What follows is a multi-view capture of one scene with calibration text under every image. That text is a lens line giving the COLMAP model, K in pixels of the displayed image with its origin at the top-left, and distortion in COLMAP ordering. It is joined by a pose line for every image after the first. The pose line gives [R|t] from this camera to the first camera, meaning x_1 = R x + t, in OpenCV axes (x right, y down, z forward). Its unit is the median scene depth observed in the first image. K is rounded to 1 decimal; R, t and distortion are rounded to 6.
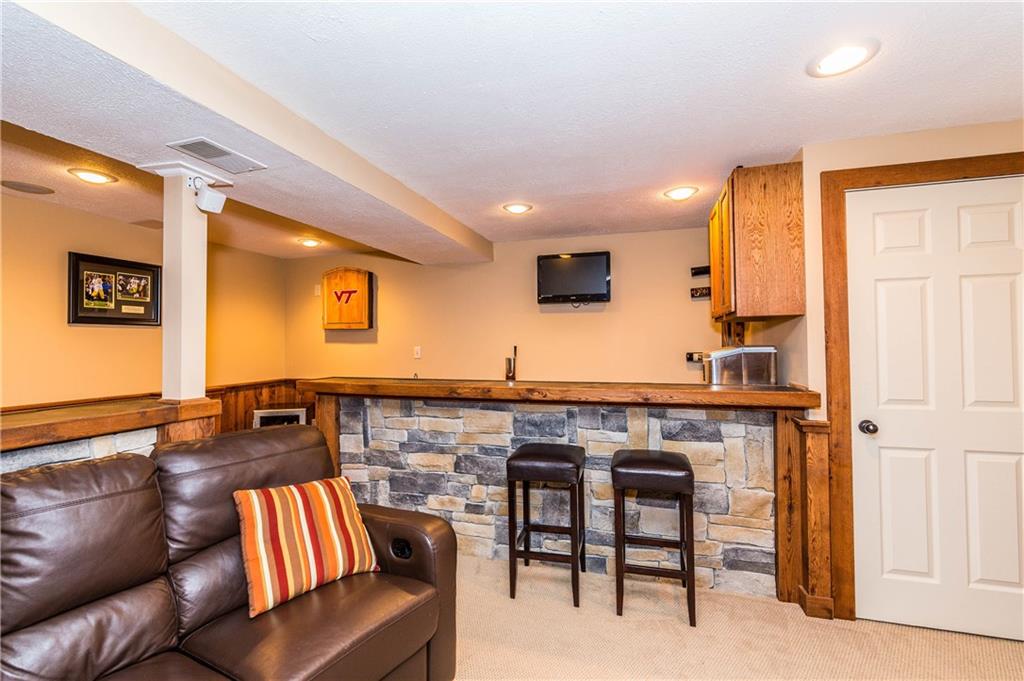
lens RADIAL K [[440.9, 0, 528.5], [0, 440.9, 337.1], [0, 0, 1]] dist [-0.001310, -0.000377]
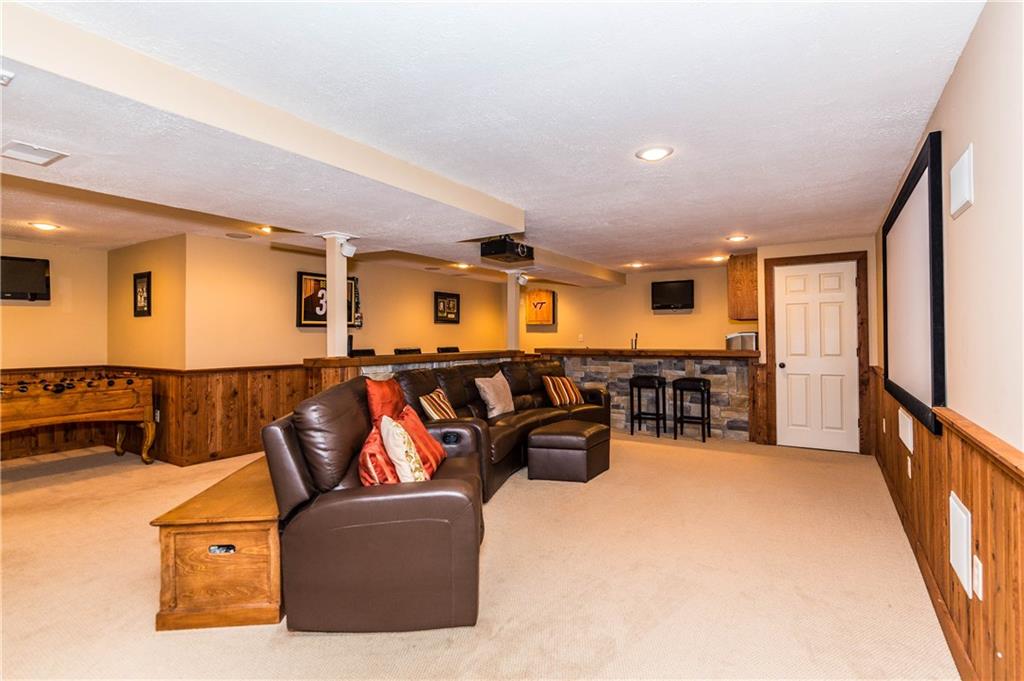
lens RADIAL K [[516.0, 0, 512.0], [0, 516.0, 340.5], [0, 0, 1]] dist [-0.002615, -0.000163]
pose [[0.952053, 0.004143, -0.305905, 0.188706], [0.001732, 0.999819, 0.018933, 0.011325], [0.305928, -0.018555, 0.951874, -1.771554]]
